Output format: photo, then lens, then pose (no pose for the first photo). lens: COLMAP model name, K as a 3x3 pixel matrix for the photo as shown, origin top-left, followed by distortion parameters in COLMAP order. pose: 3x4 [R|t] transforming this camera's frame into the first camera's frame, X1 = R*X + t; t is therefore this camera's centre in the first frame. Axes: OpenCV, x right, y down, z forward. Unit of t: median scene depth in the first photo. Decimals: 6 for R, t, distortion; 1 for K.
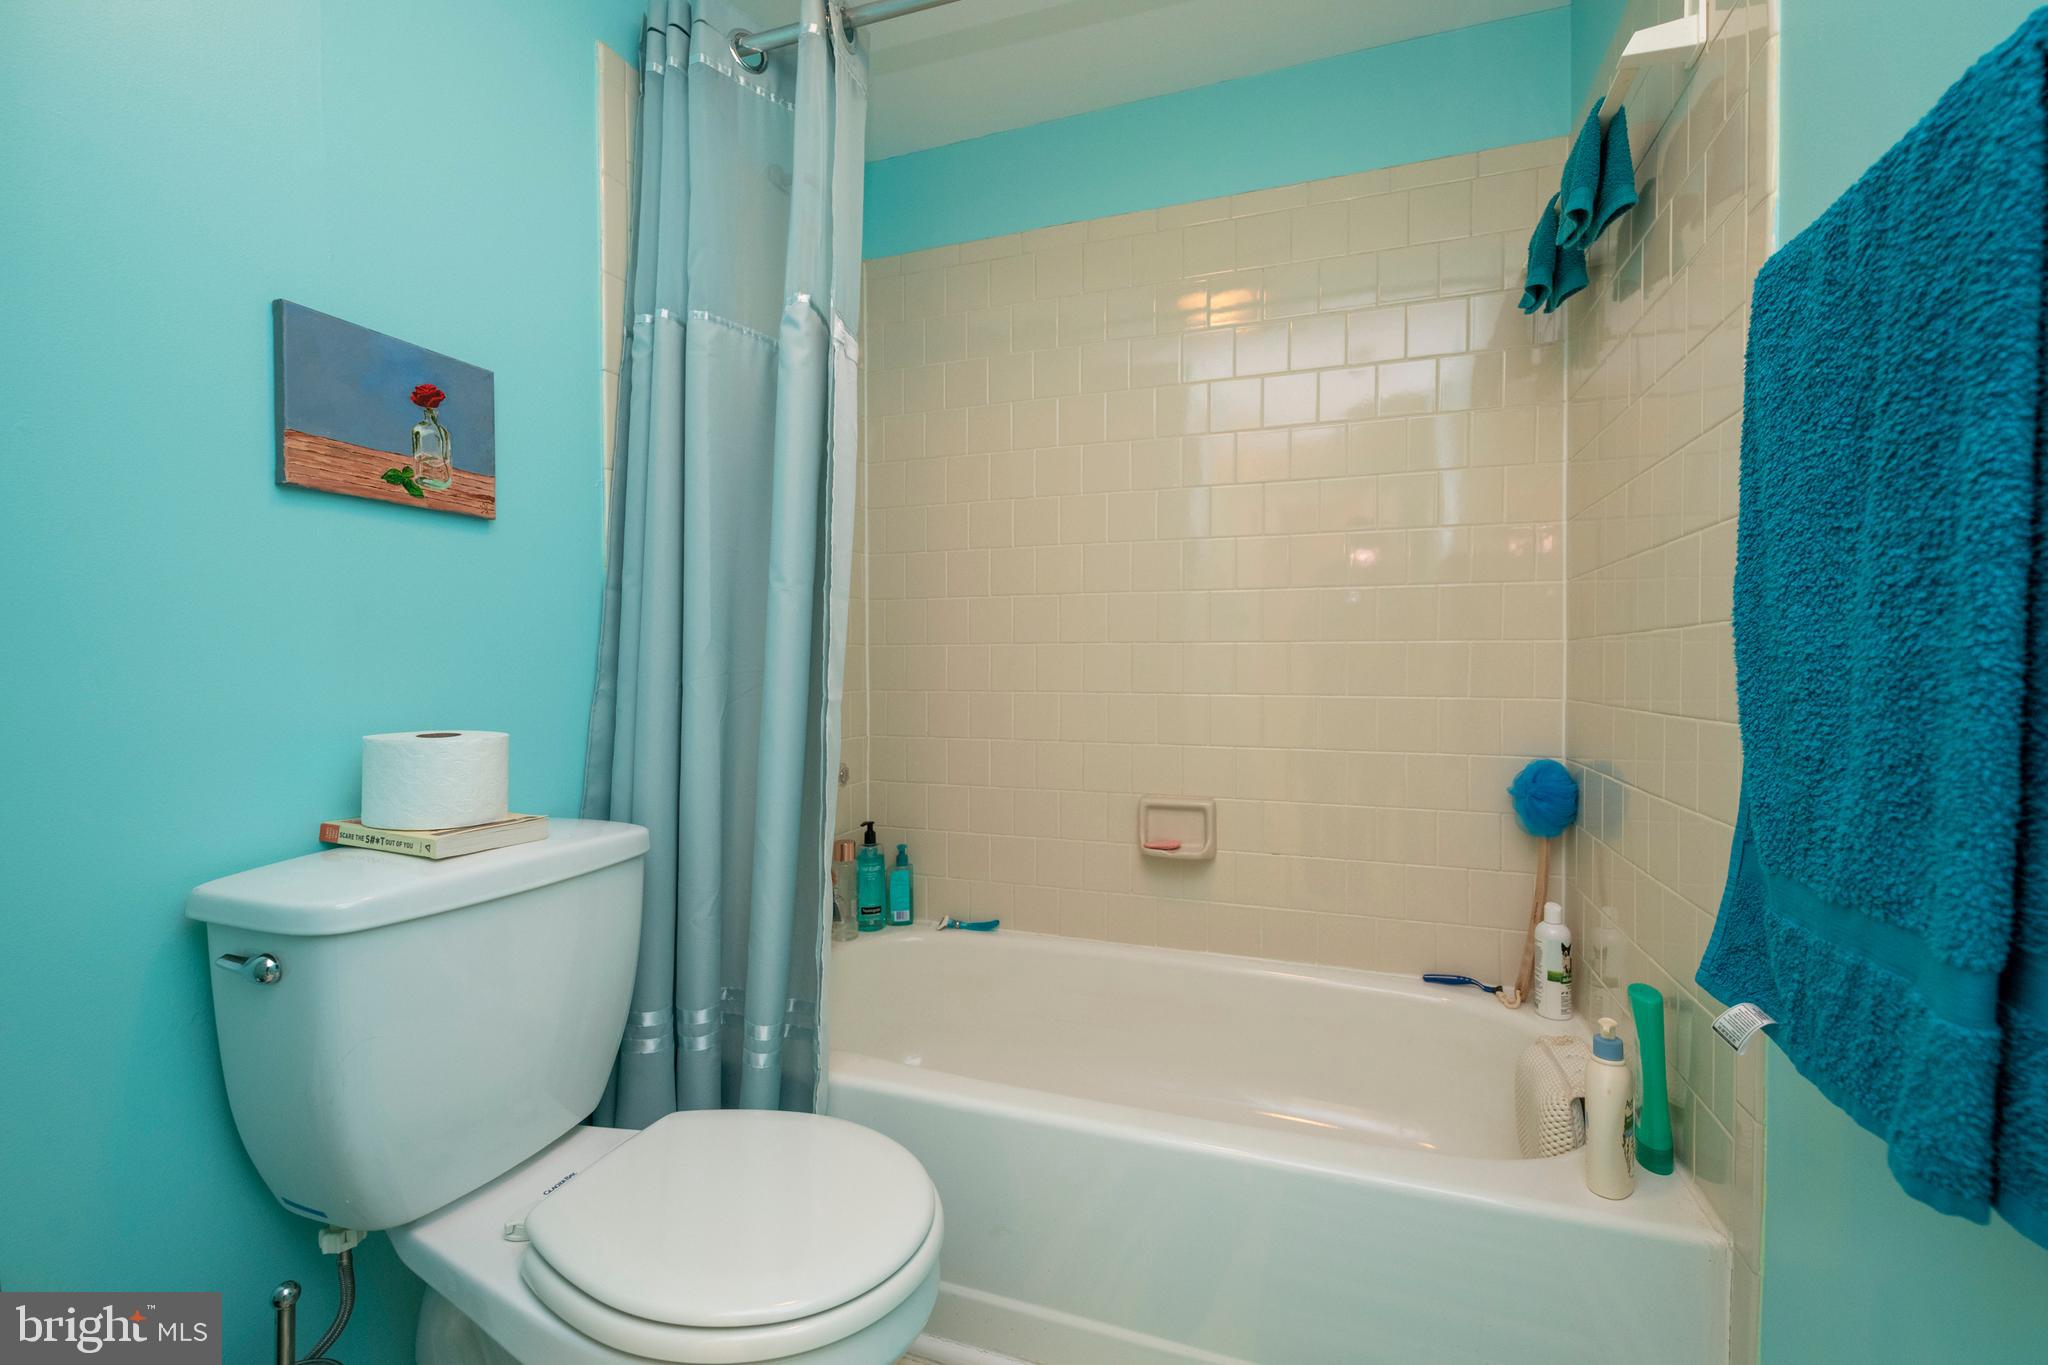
lens RADIAL K [[868.5, 0, 1024.0], [0, 868.5, 682.5], [0, 0, 1]] dist [0.000150, 0.000020]
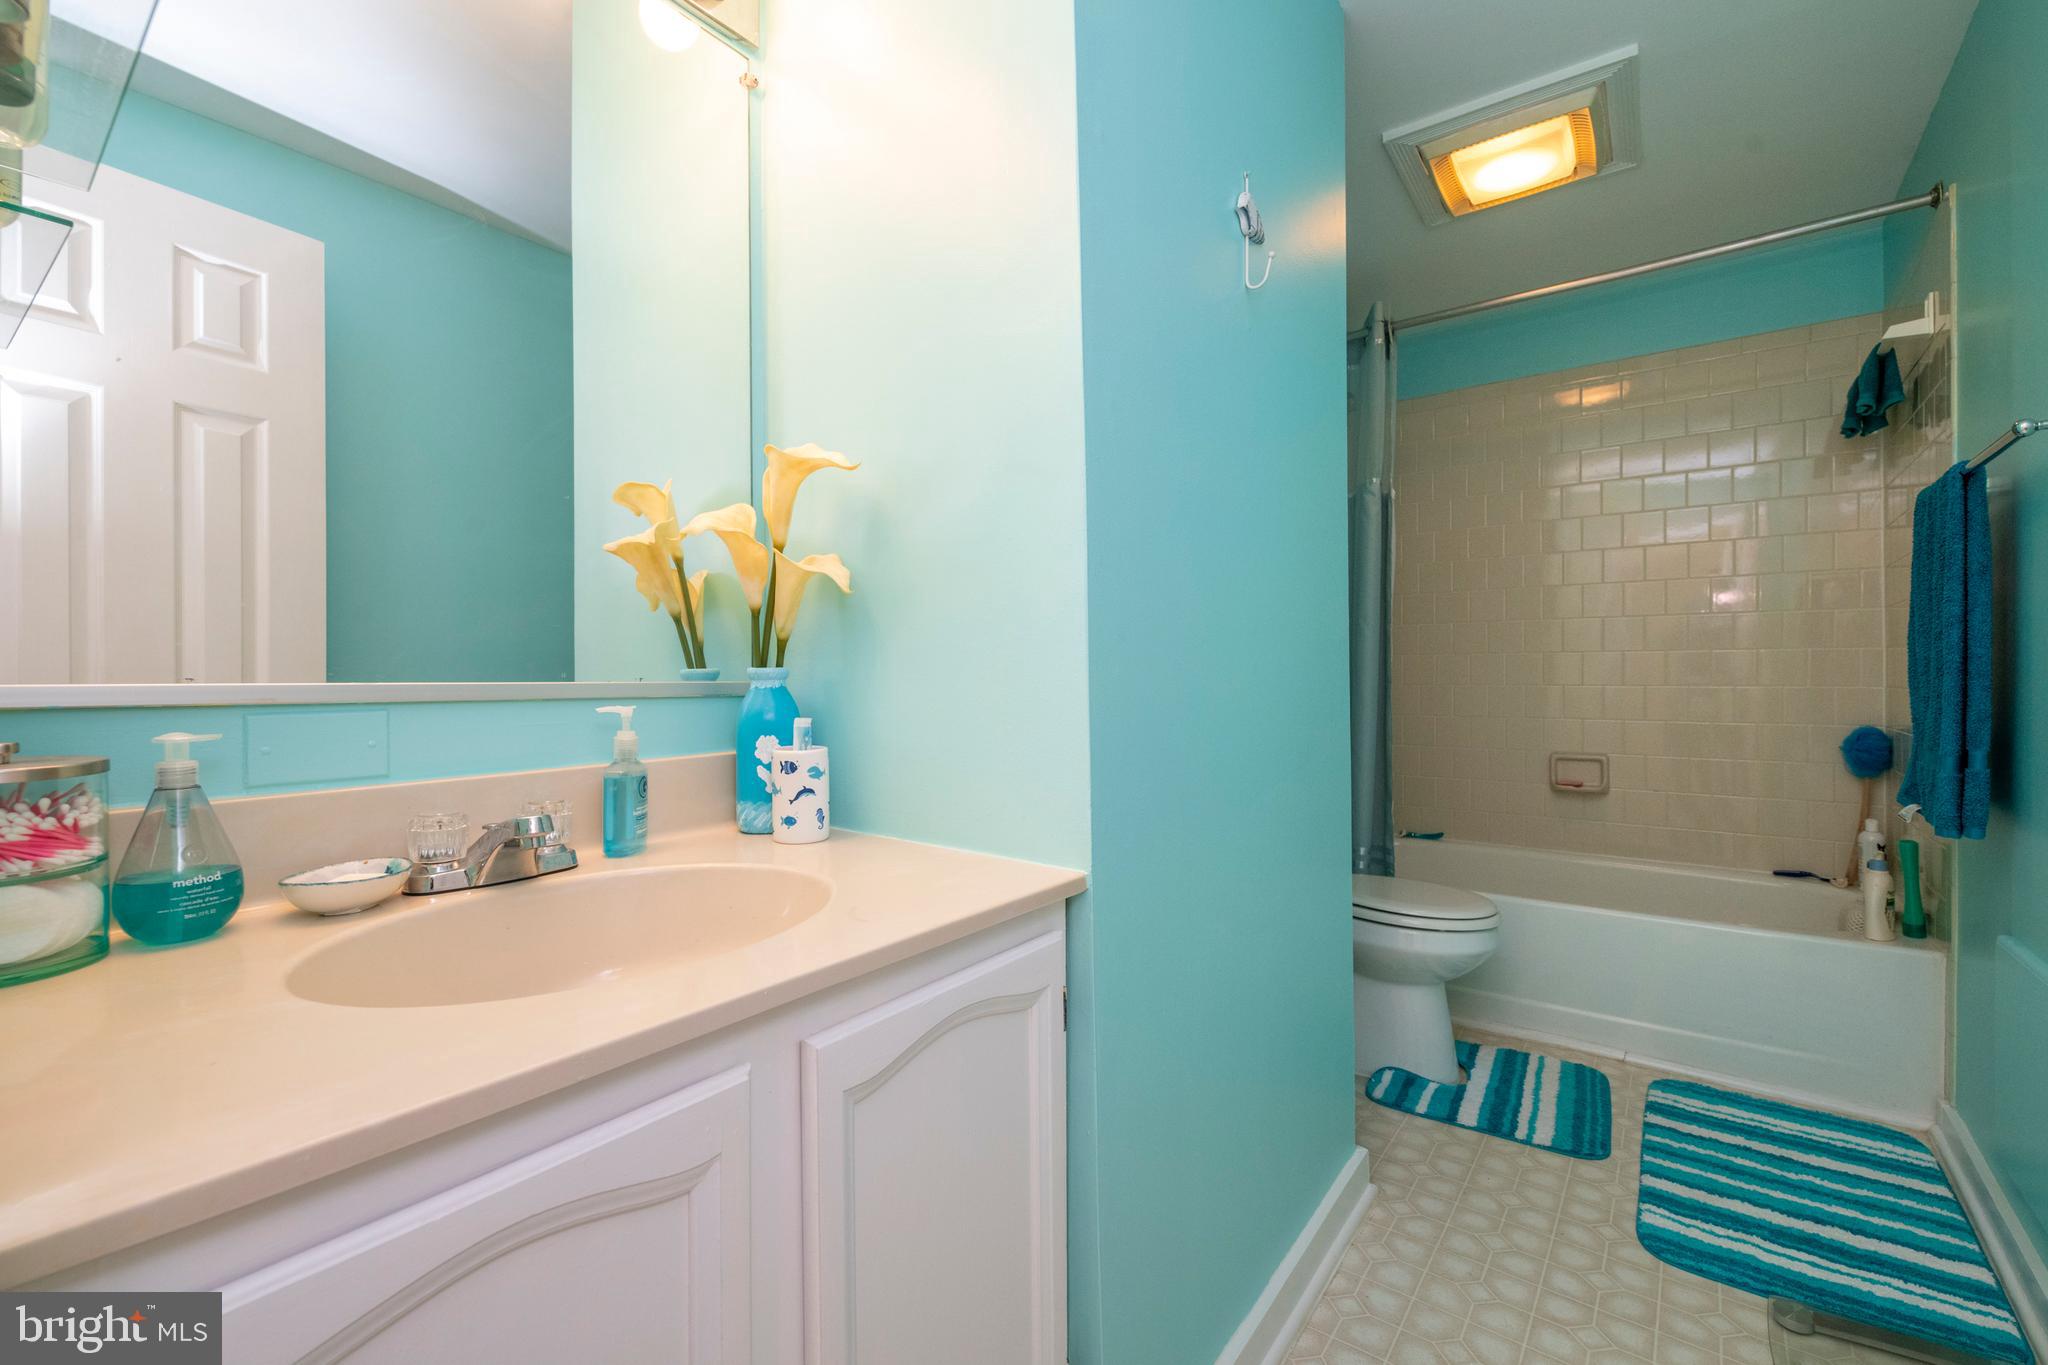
lens RADIAL K [[868.5, 0, 1024.0], [0, 868.5, 682.5], [0, 0, 1]] dist [0.000150, 0.000020]
pose [[0.952485, -0.006166, -0.304524, -0.346188], [0.003872, 0.999959, -0.008138, 0.019715], [0.304562, 0.006572, 0.952470, -0.911674]]
